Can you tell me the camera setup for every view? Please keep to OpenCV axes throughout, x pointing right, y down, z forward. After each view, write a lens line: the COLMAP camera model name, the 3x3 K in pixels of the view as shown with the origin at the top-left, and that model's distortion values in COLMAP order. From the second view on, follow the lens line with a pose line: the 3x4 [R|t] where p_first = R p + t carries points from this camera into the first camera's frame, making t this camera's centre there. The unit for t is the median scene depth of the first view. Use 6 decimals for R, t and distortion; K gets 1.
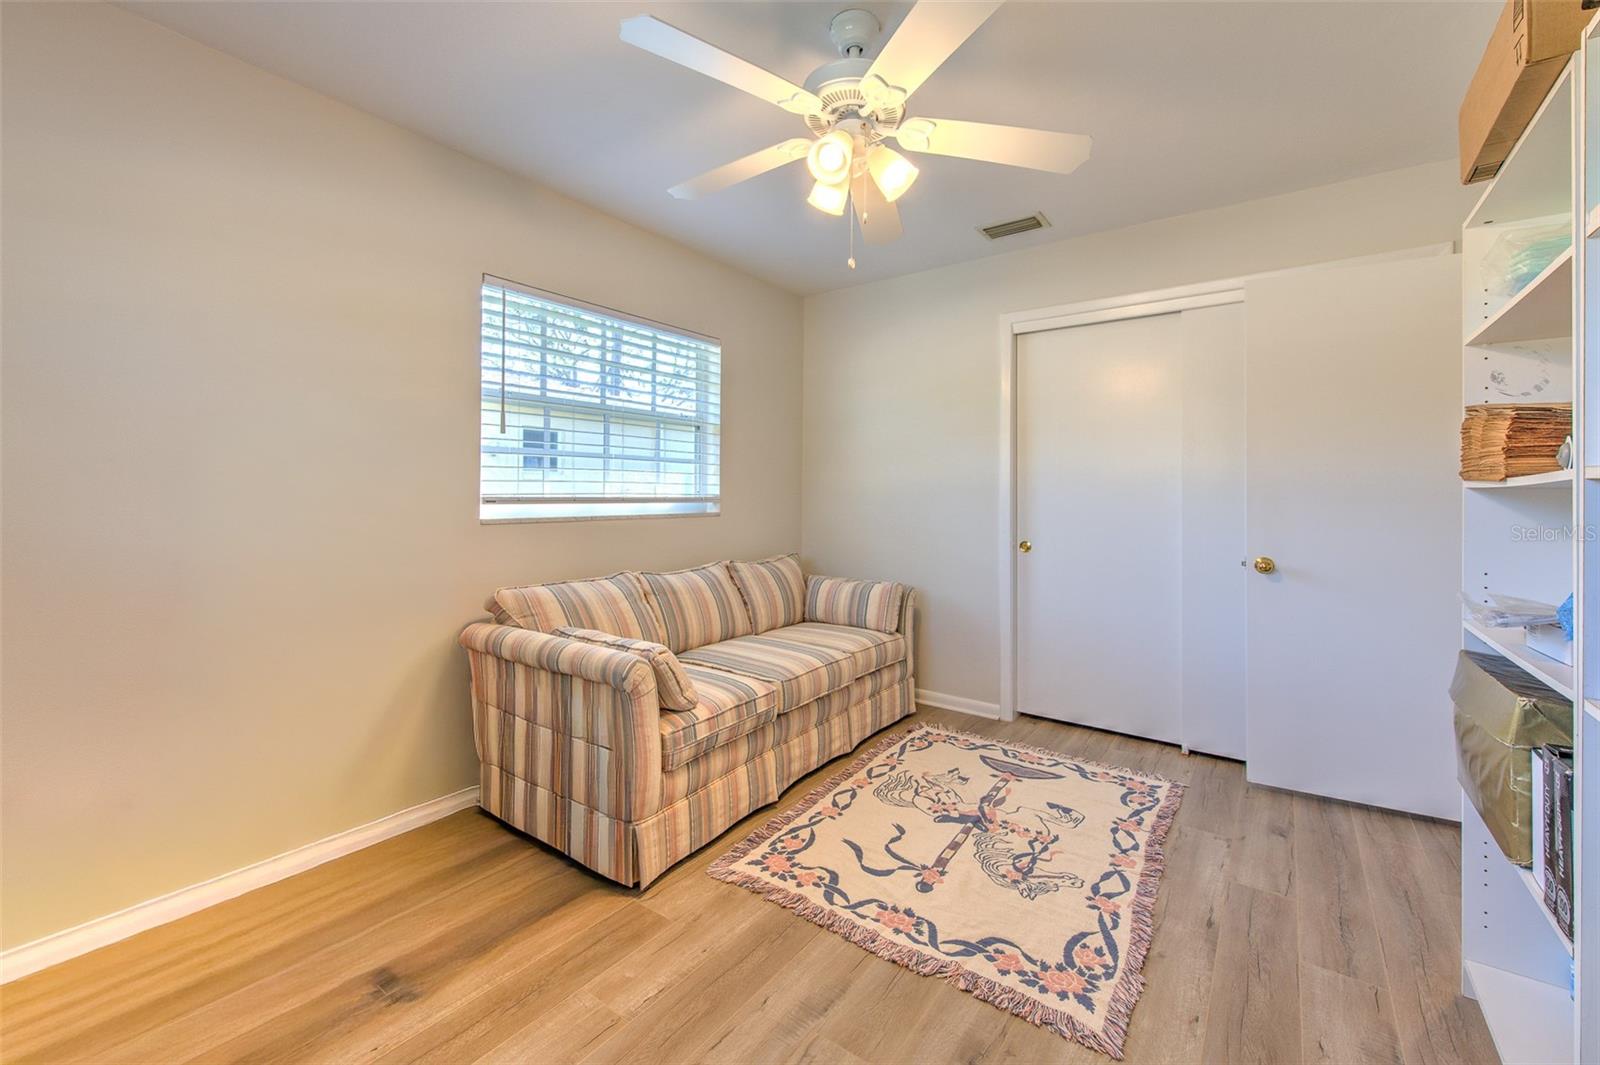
lens RADIAL K [[651.4, 0, 801.1], [0, 651.4, 491.9], [0, 0, 1]] dist [-0.000982, -0.000023]
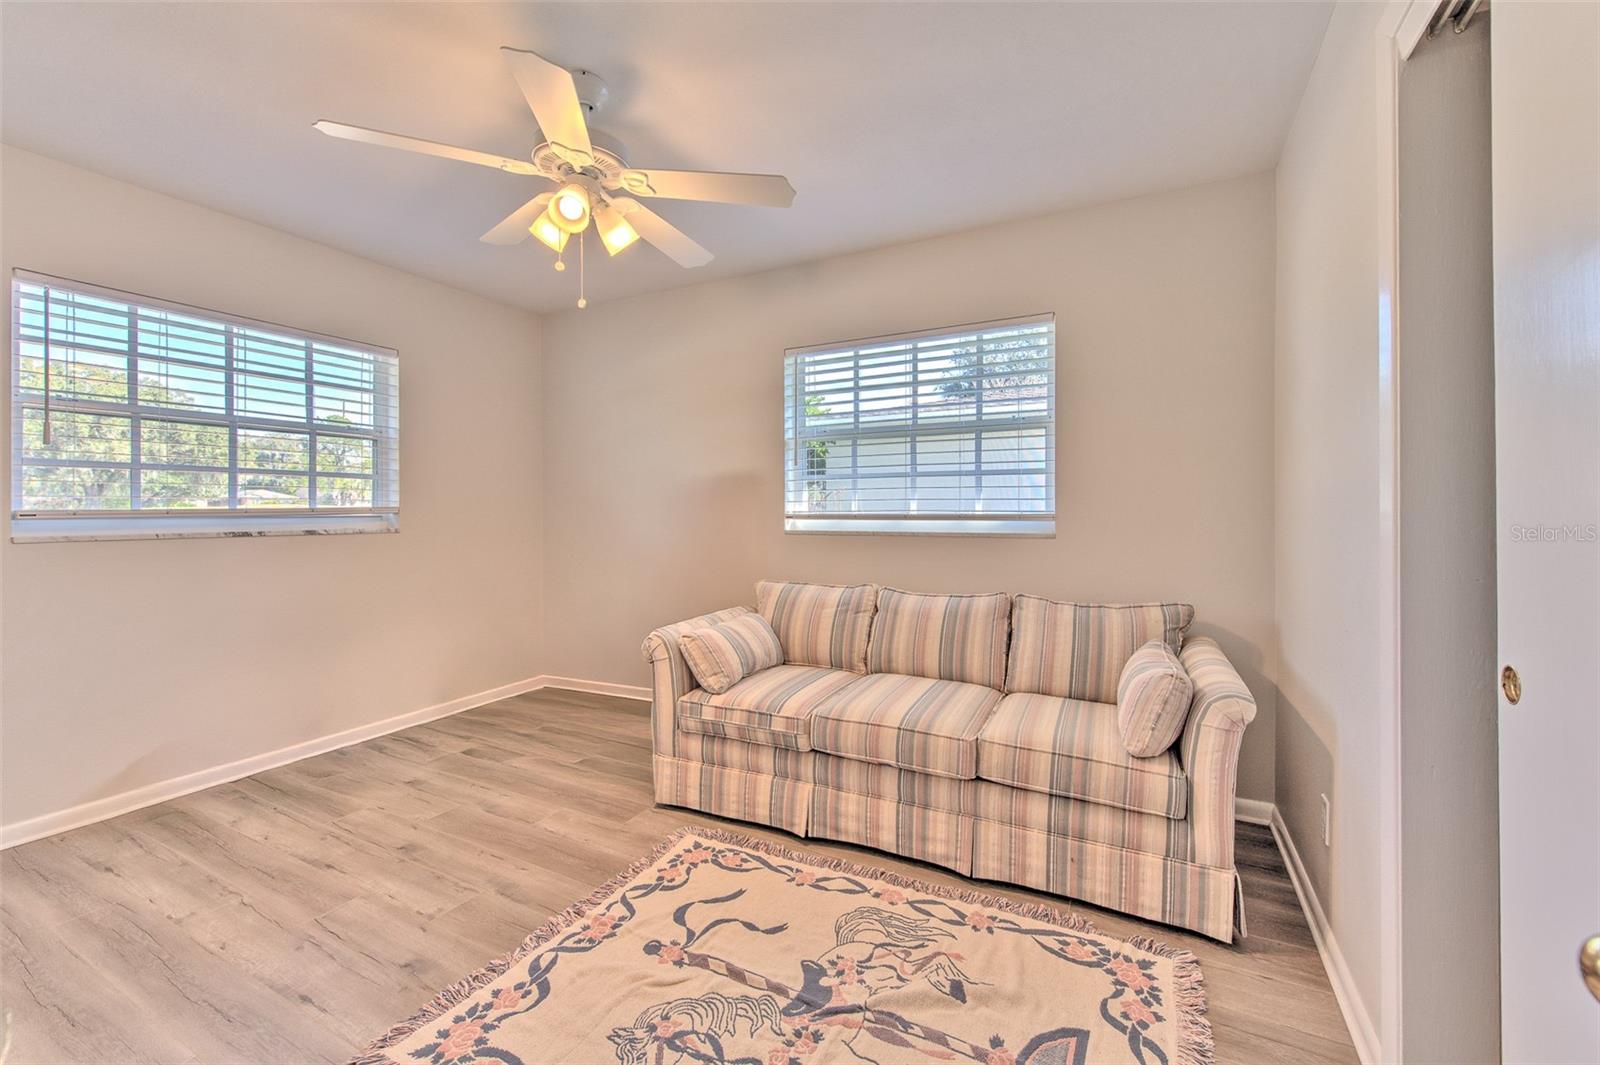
lens RADIAL K [[640.4, 0, 798.2], [0, 640.4, 512.1], [0, 0, 1]] dist [-0.014138, -0.000054]
pose [[0.147864, -0.010001, -0.988957, 0.912968], [0.002976, 0.999949, -0.009667, 0.018505], [0.989003, -0.001514, 0.147887, 0.902994]]
